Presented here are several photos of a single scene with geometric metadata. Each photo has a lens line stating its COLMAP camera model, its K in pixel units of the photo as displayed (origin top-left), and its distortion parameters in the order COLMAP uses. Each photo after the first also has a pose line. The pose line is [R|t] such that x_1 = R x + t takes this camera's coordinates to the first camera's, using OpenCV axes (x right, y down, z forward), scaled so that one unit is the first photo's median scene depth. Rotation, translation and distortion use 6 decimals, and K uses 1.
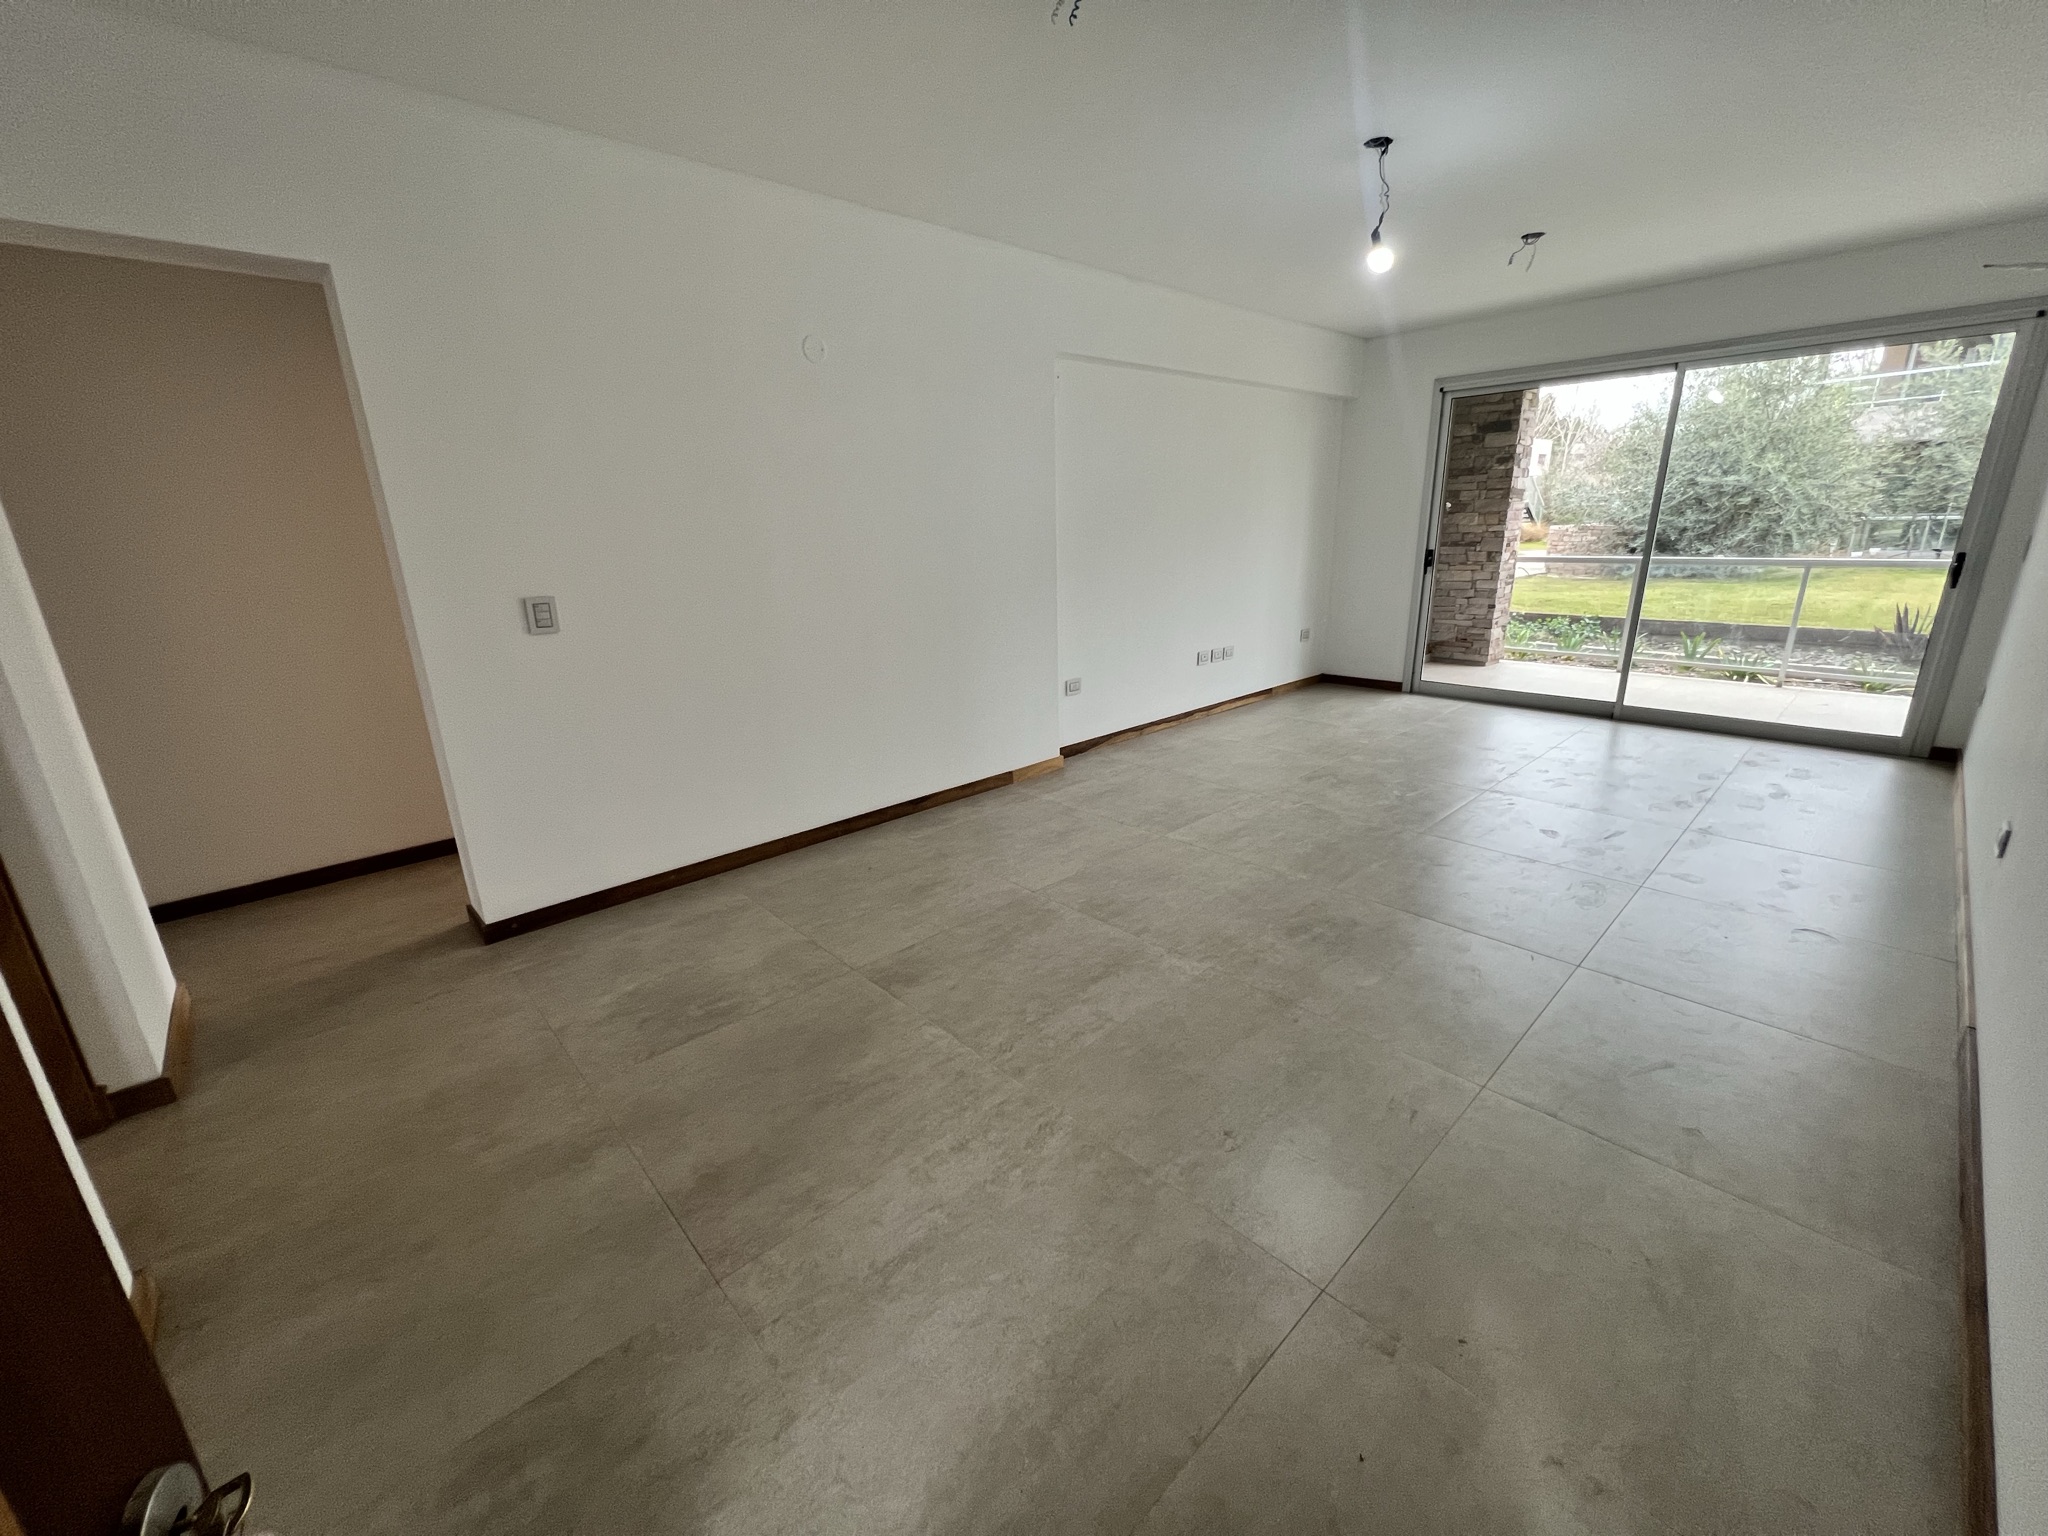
lens RADIAL K [[827.0, 0, 1016.1], [0, 827.0, 771.6], [0, 0, 1]] dist [0.000012, 0.000060]
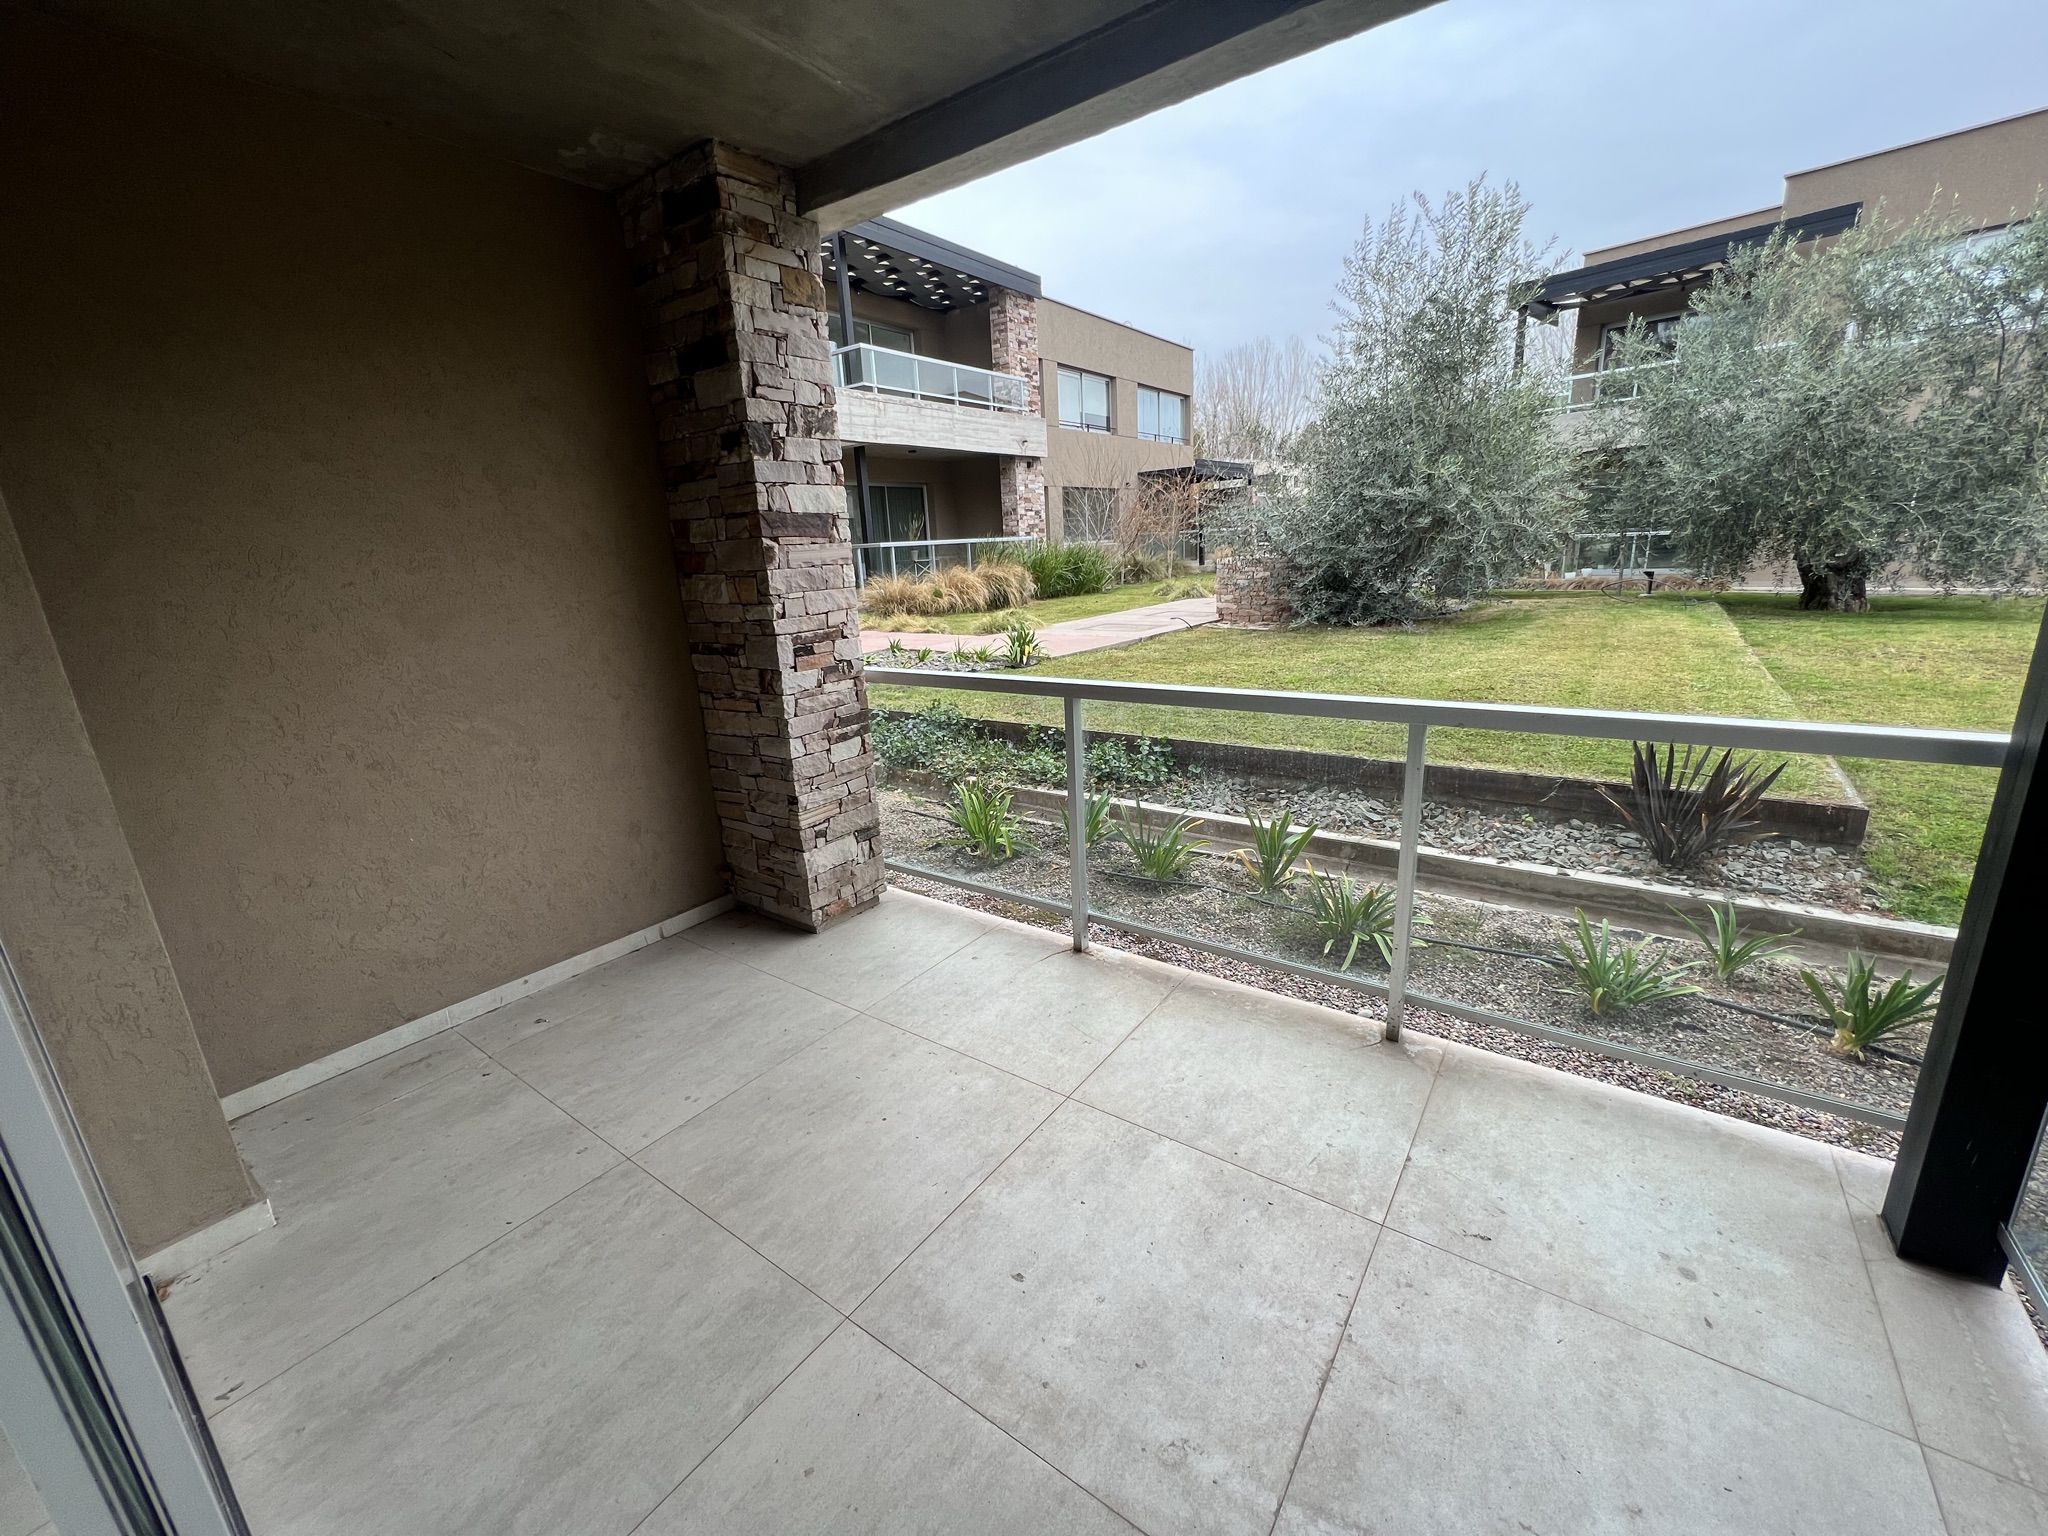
lens RADIAL K [[827.0, 0, 1016.1], [0, 827.0, 771.6], [0, 0, 1]] dist [0.000012, 0.000060]
pose [[0.980174, -0.076301, 0.182860, 0.388945], [0.081885, 0.996372, -0.023173, -0.124719], [-0.180429, 0.037687, 0.982866, 0.369536]]
